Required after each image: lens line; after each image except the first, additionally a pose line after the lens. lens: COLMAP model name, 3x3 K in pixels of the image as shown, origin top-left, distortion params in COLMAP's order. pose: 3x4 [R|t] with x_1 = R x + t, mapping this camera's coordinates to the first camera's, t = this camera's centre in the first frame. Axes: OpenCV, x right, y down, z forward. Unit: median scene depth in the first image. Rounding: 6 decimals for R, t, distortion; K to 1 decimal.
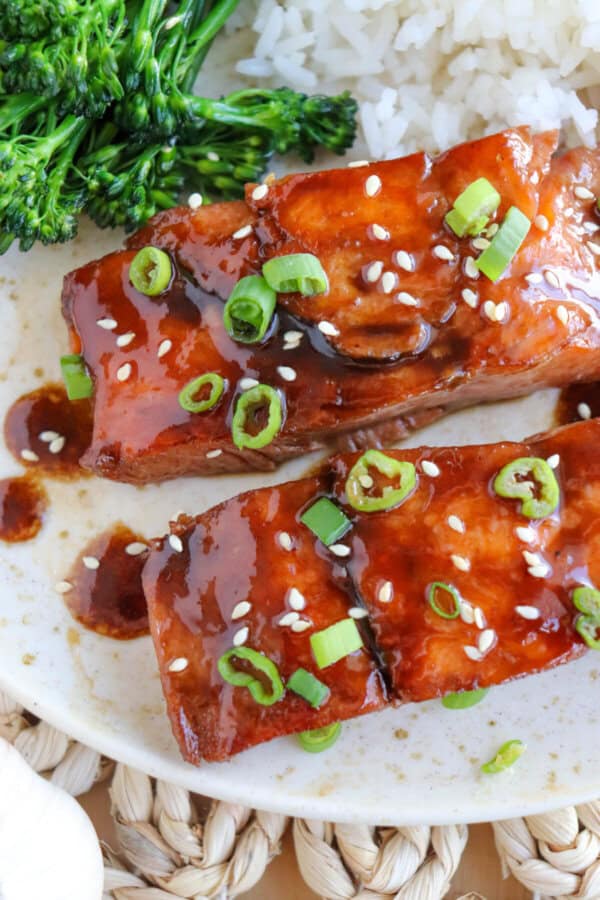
lens RADIAL K [[1550.8, 0, 297.0], [0, 1550.8, 452.0], [0, 0, 1]] dist [0.042193, 0.000000]
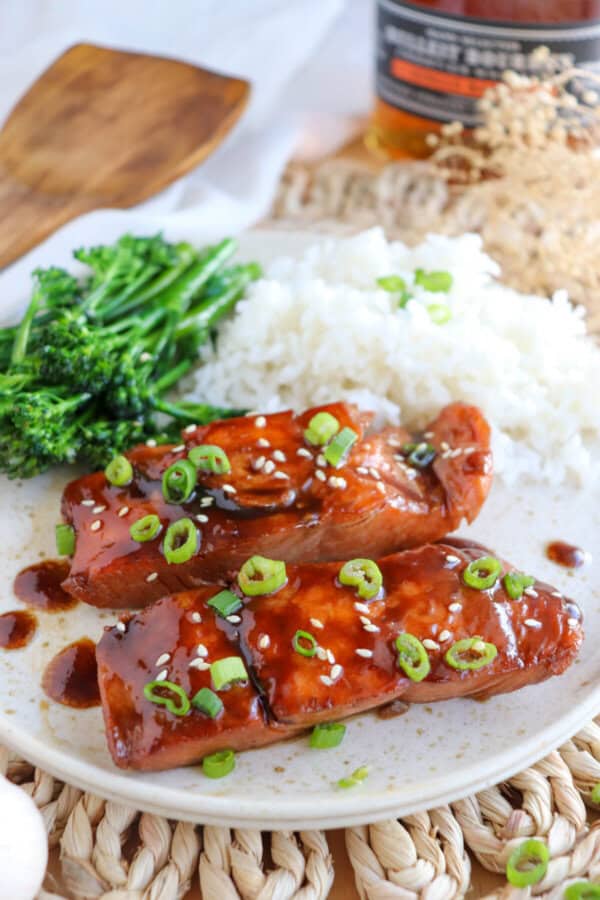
lens RADIAL K [[1035.5, 0, 298.5], [0, 1035.5, 468.8], [0, 0, 1]] dist [-0.082510, 0.000000]
pose [[0.999604, 0.005106, 0.027666, 0.058655], [0.010132, 0.852062, -0.523342, 0.432403], [-0.026245, 0.523415, 0.851673, 0.104859]]
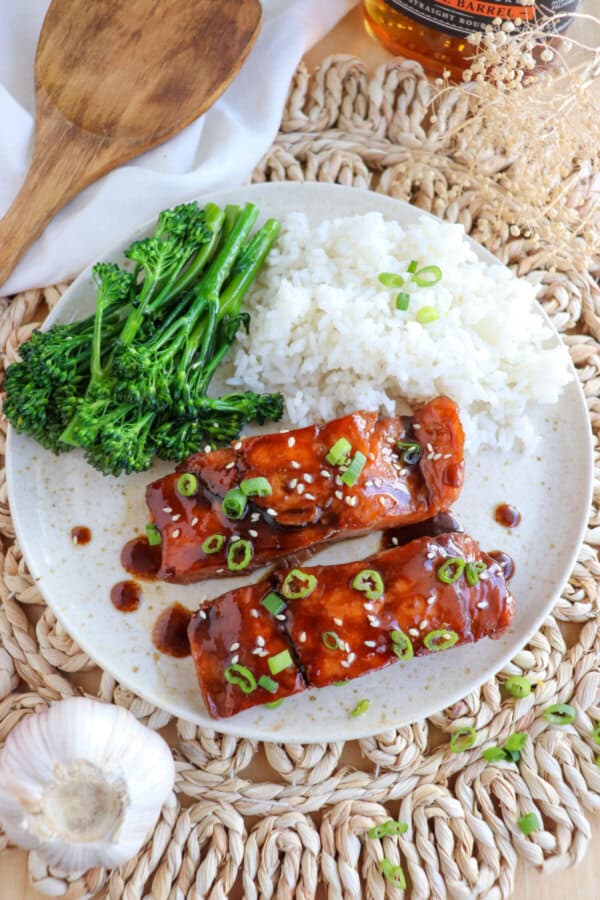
lens RADIAL K [[727.3, 0, 295.0], [0, 727.3, 457.6], [0, 0, 1]] dist [-0.180539, 0.099144]
pose [[0.998805, -0.028323, 0.039841, 0.013625], [0.030325, 0.998260, -0.050579, -0.099725], [-0.038339, 0.051727, 0.997925, 0.012849]]
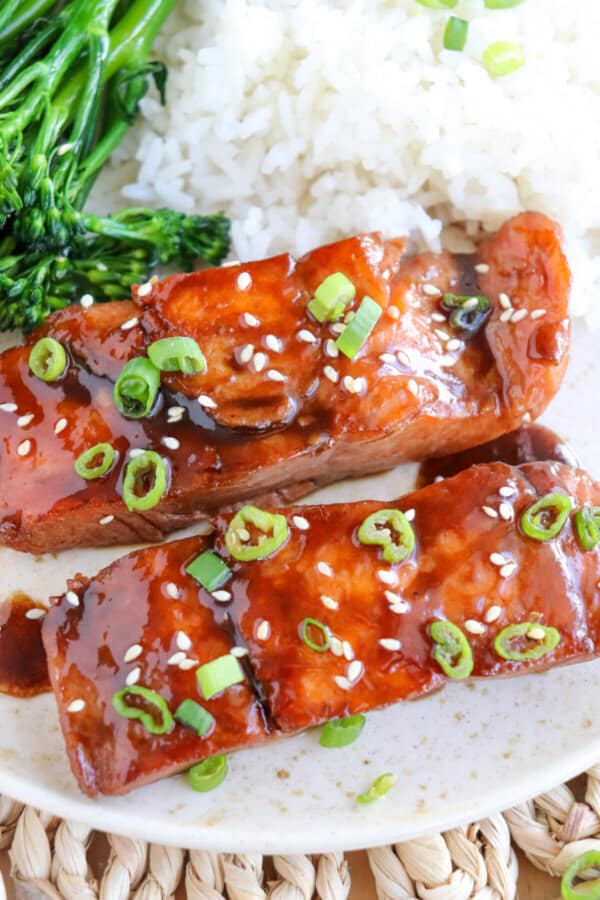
lens RADIAL K [[1829.6, 0, 292.1], [0, 1829.6, 457.6], [0, 0, 1]] dist [0.132896, 0.000000]
pose [[0.998402, -0.020944, 0.052490, 0.010976], [0.029207, 0.986361, -0.161984, 0.173831], [-0.048382, 0.163258, 0.985396, -0.303208]]
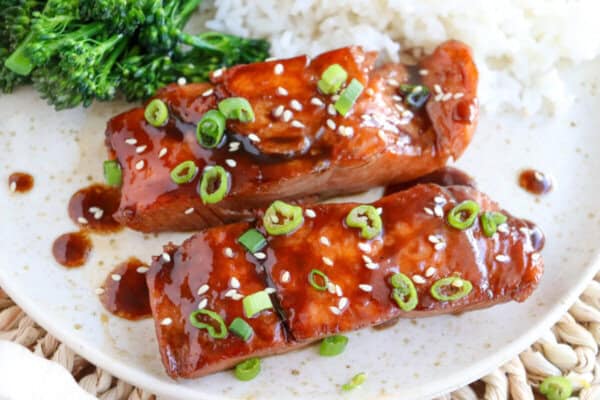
lens RADIAL K [[1033.9, 0, 294.6], [0, 1033.9, 200.8], [0, 0, 1]] dist [0.042193, 0.000000]
pose [[0.998384, 0.010752, 0.055808, 0.000620], [0.003852, 0.966883, -0.255190, 0.294090], [-0.056703, 0.254993, 0.965279, -0.152477]]
